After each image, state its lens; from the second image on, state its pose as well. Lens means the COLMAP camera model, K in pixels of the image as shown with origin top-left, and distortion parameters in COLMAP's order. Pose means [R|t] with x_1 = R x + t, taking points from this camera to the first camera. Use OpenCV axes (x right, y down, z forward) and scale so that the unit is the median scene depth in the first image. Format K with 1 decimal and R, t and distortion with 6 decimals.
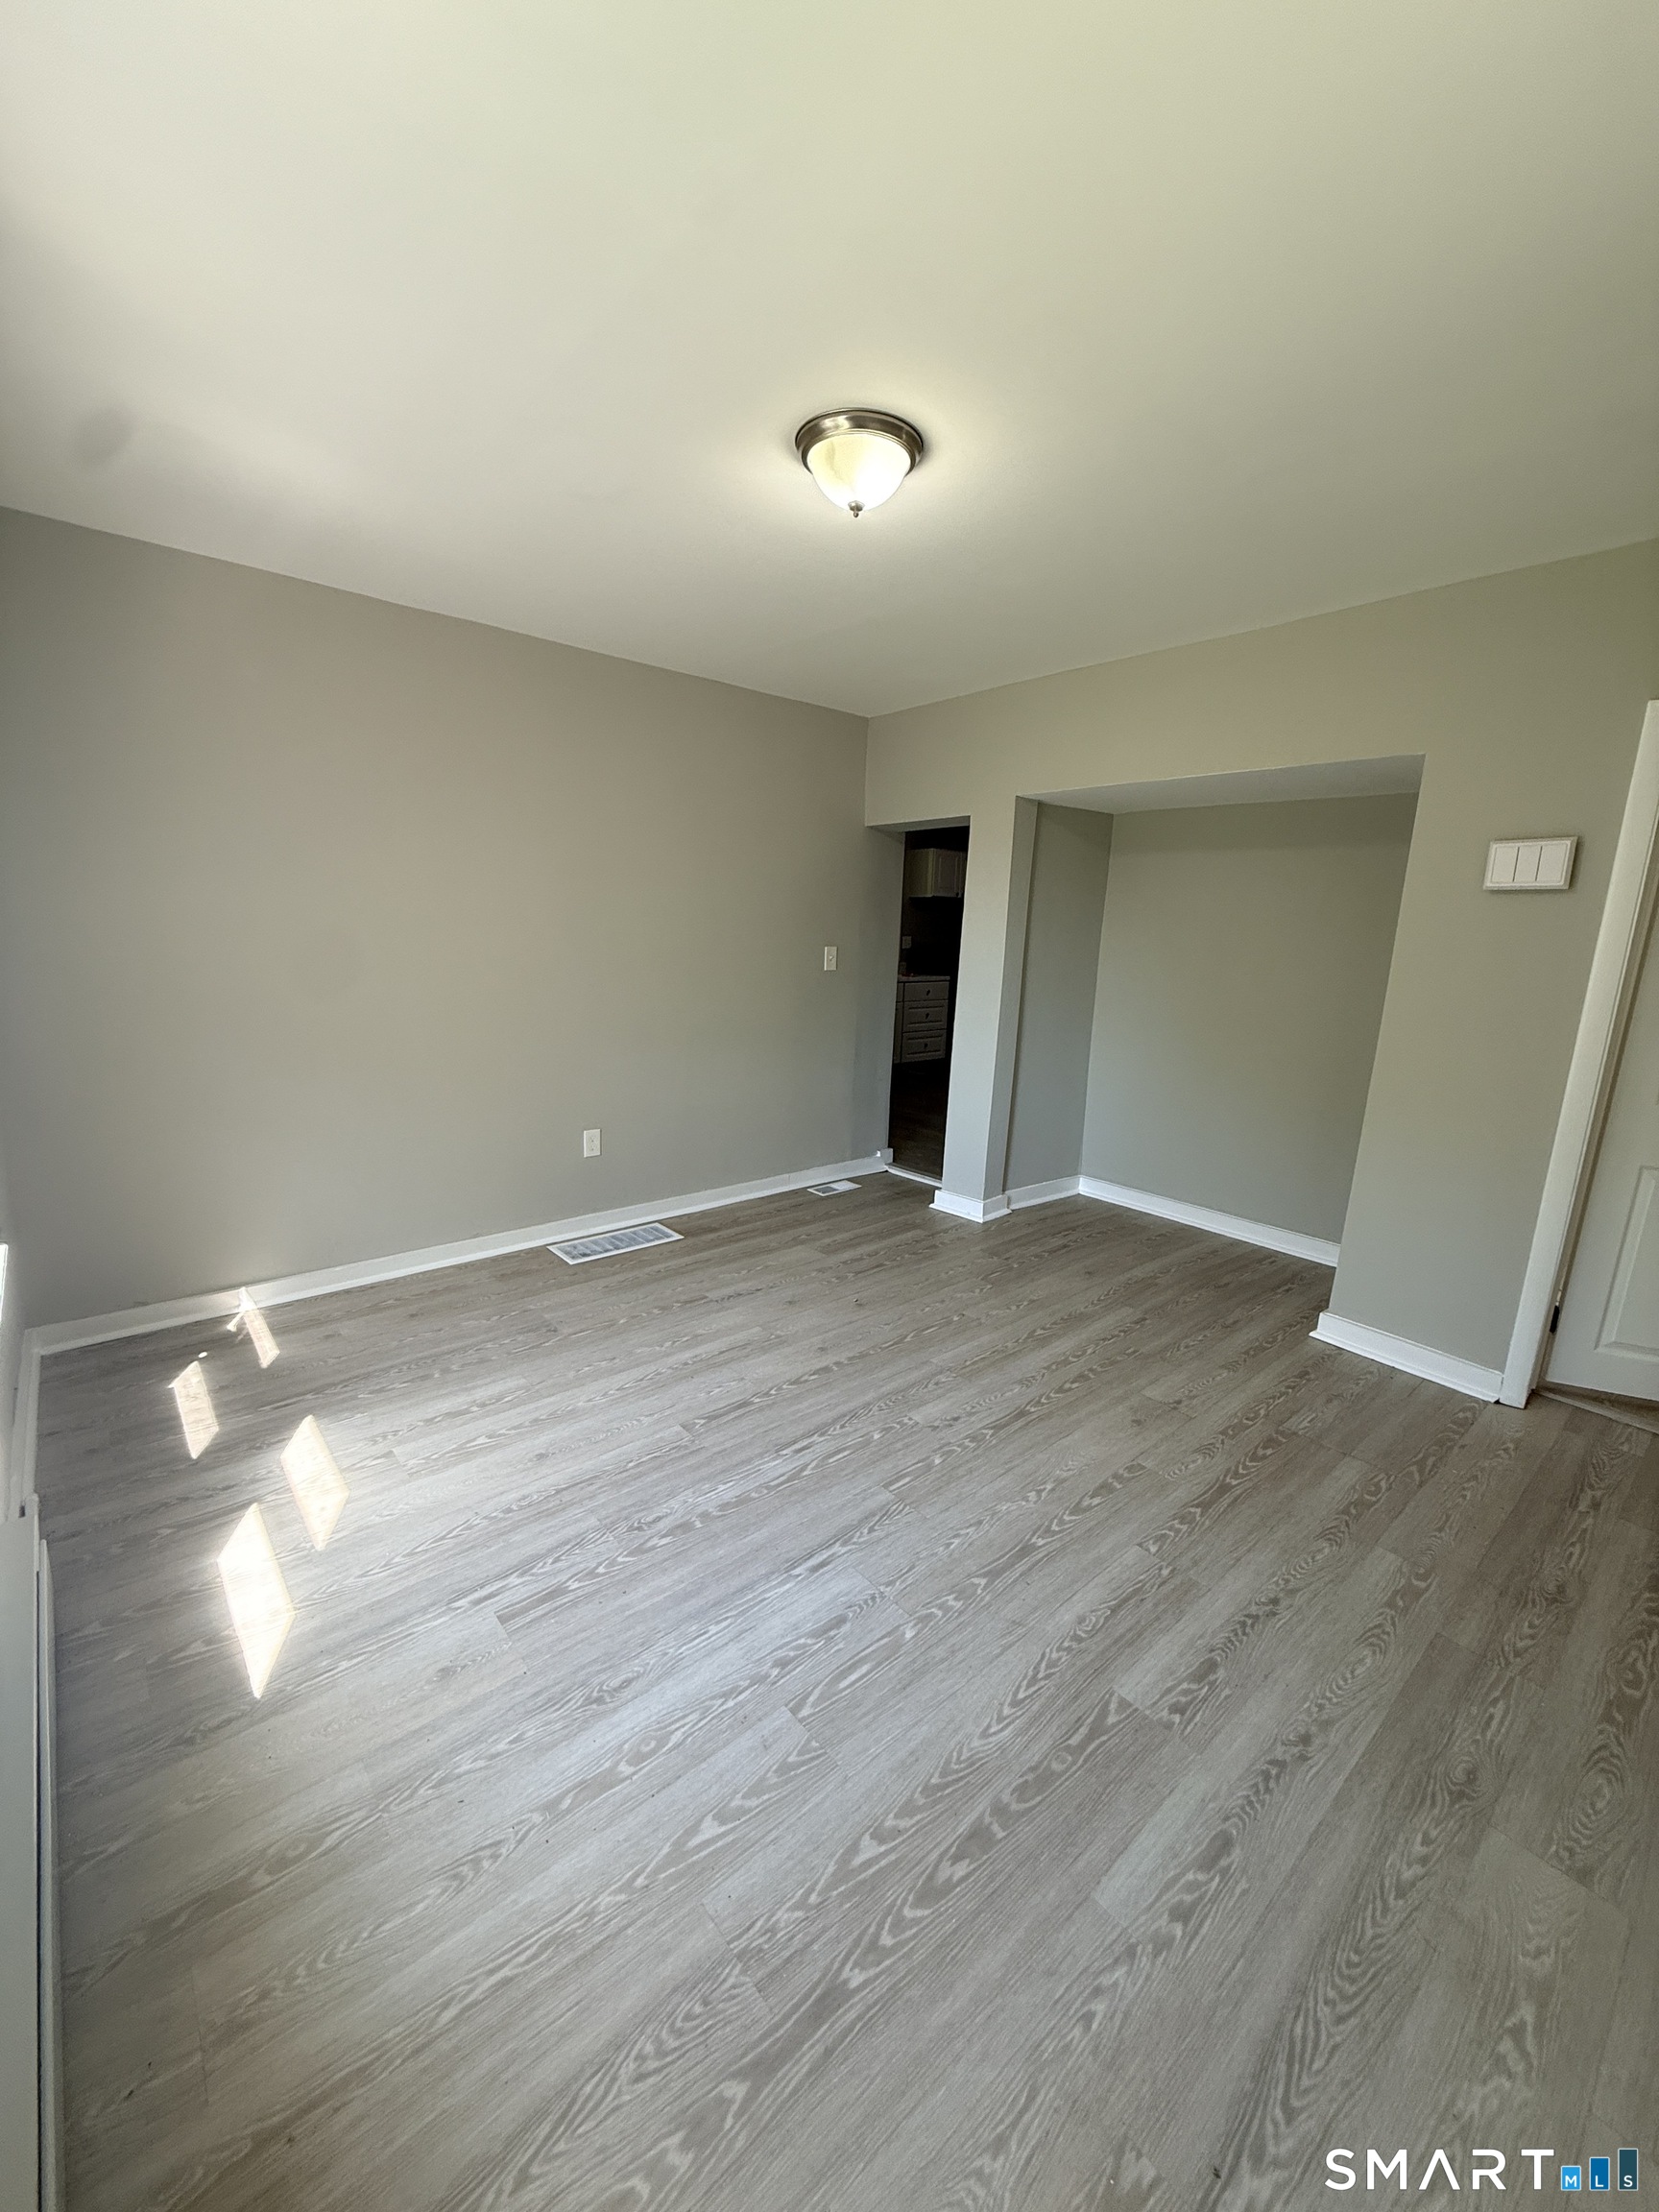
lens RADIAL K [[874.6, 0, 833.3], [0, 874.6, 1101.2], [0, 0, 1]] dist [-0.002569, -0.000500]
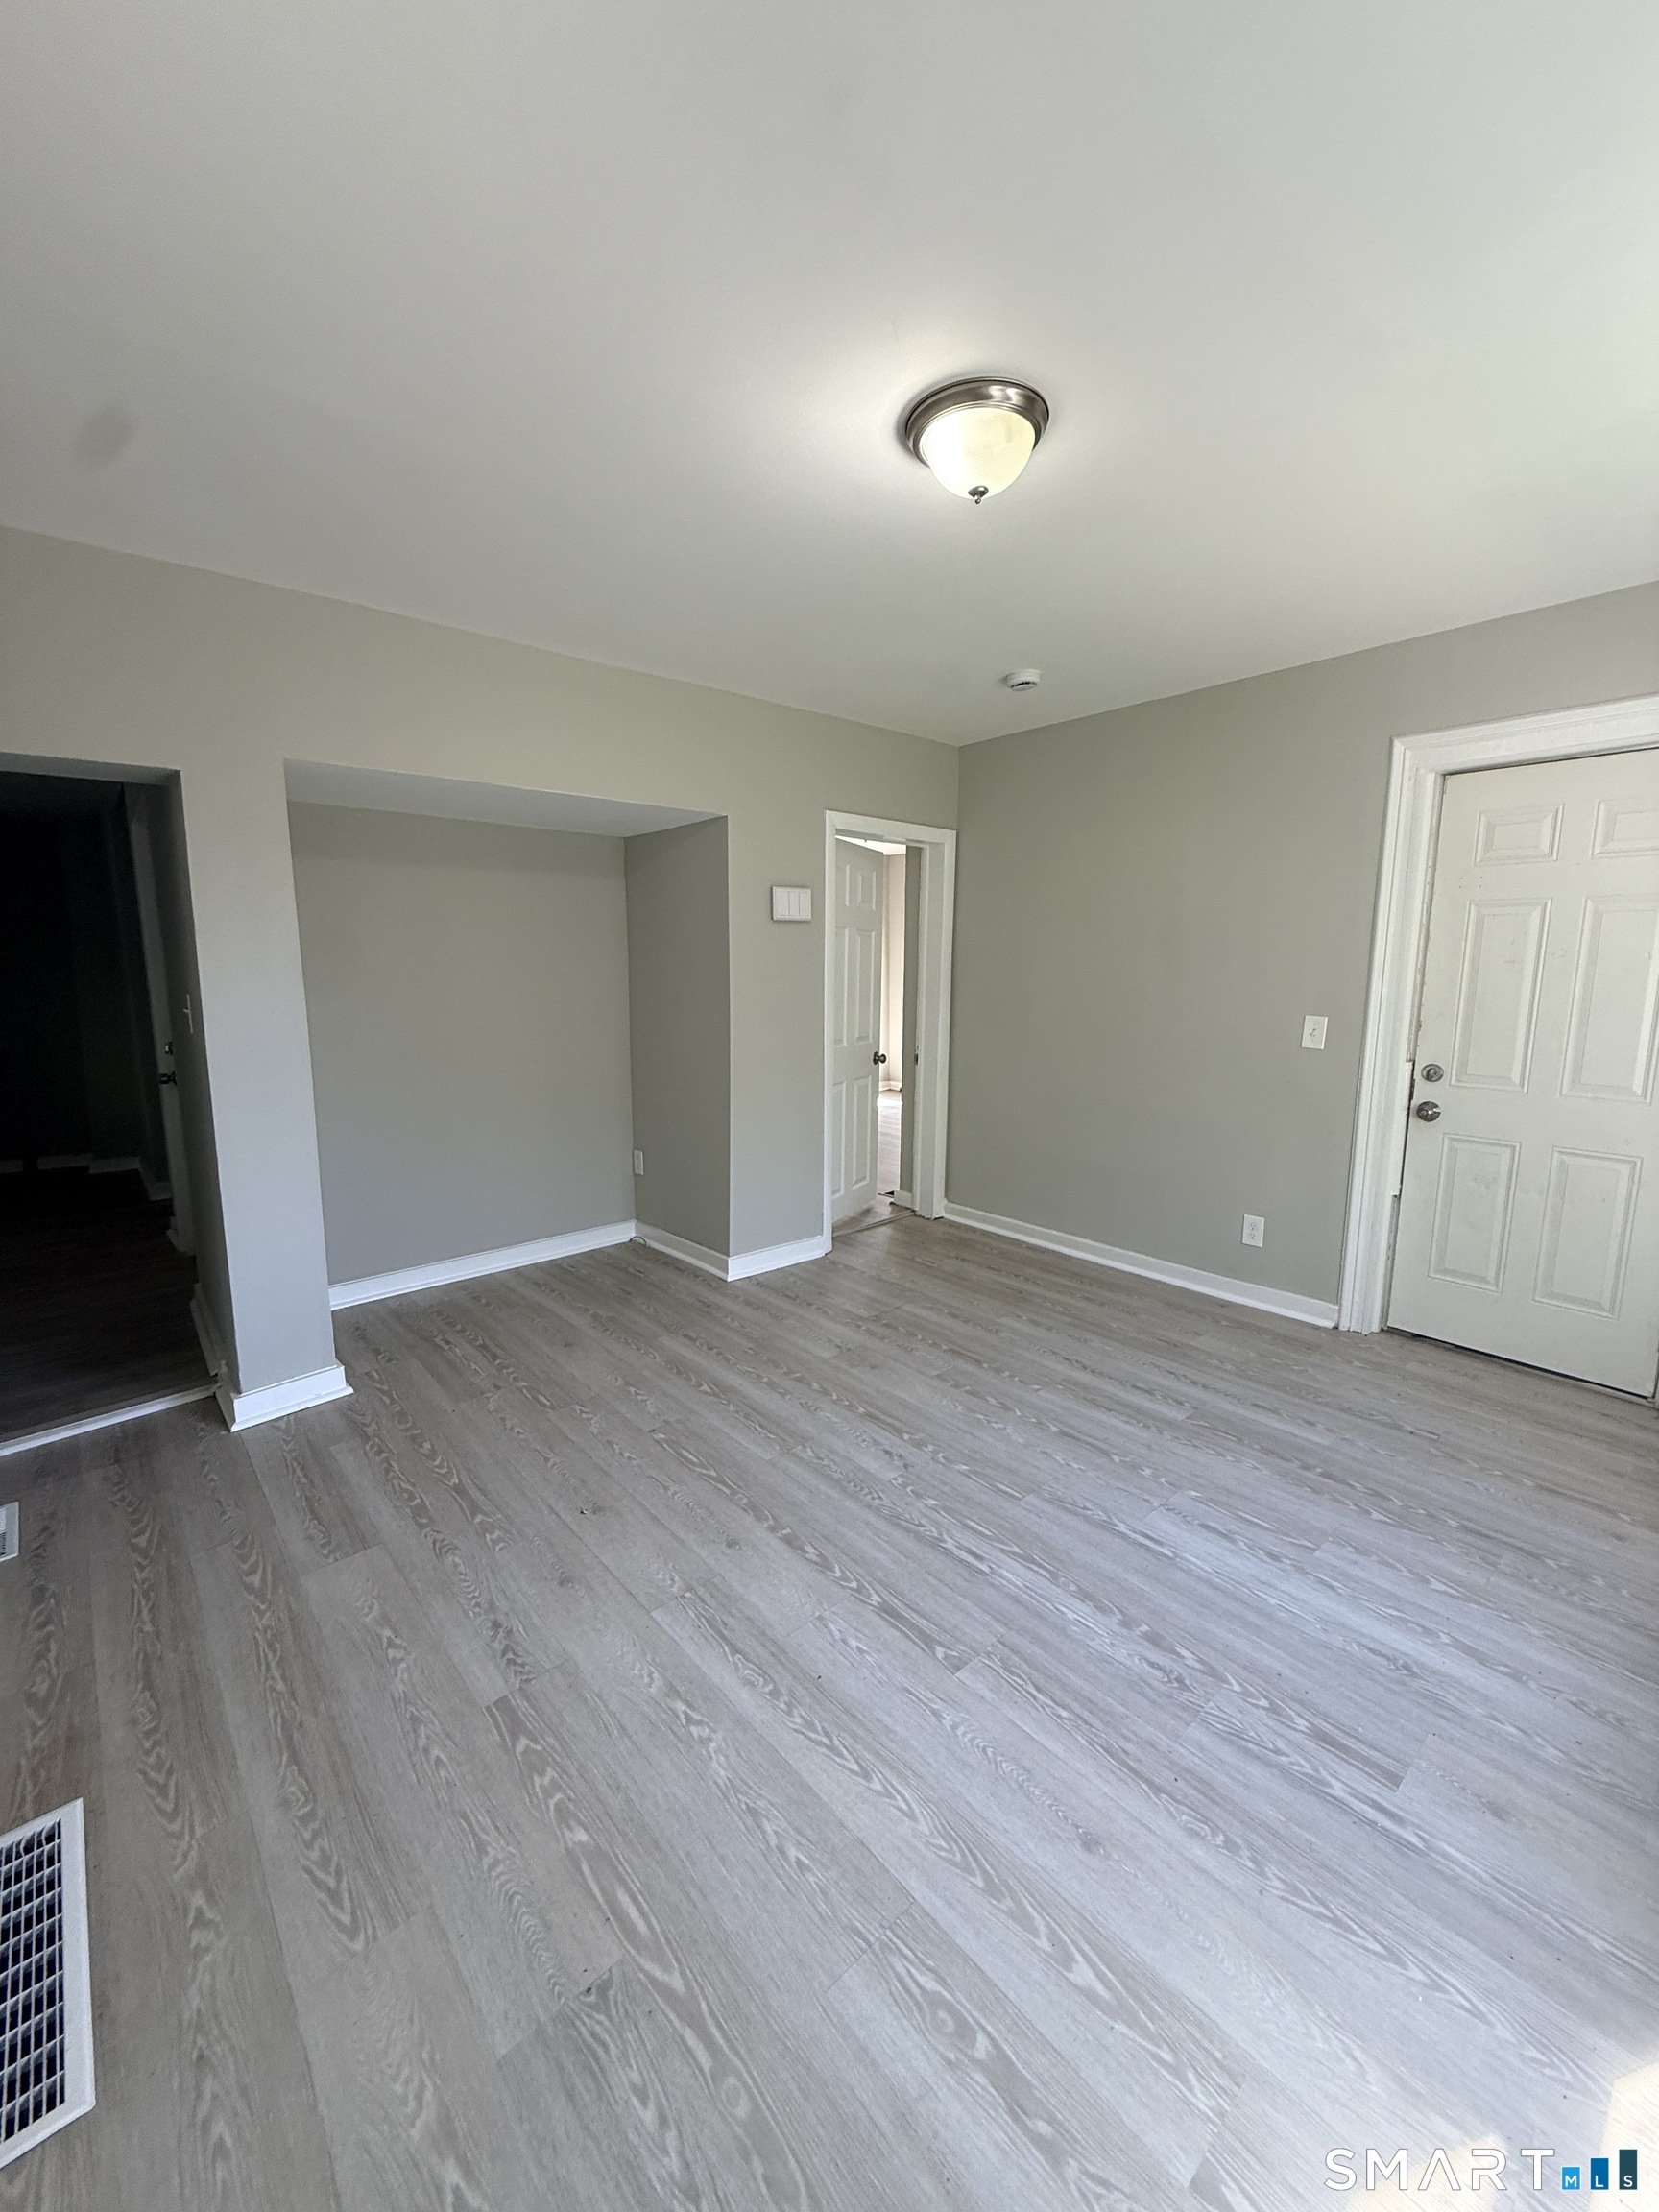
lens RADIAL K [[874.6, 0, 833.3], [0, 874.6, 1101.2], [0, 0, 1]] dist [-0.002569, -0.000500]
pose [[-0.004342, -0.186437, 0.982457, -0.822106], [0.205612, 0.961308, 0.183333, -0.225696], [-0.978624, 0.202801, 0.034159, 1.045027]]
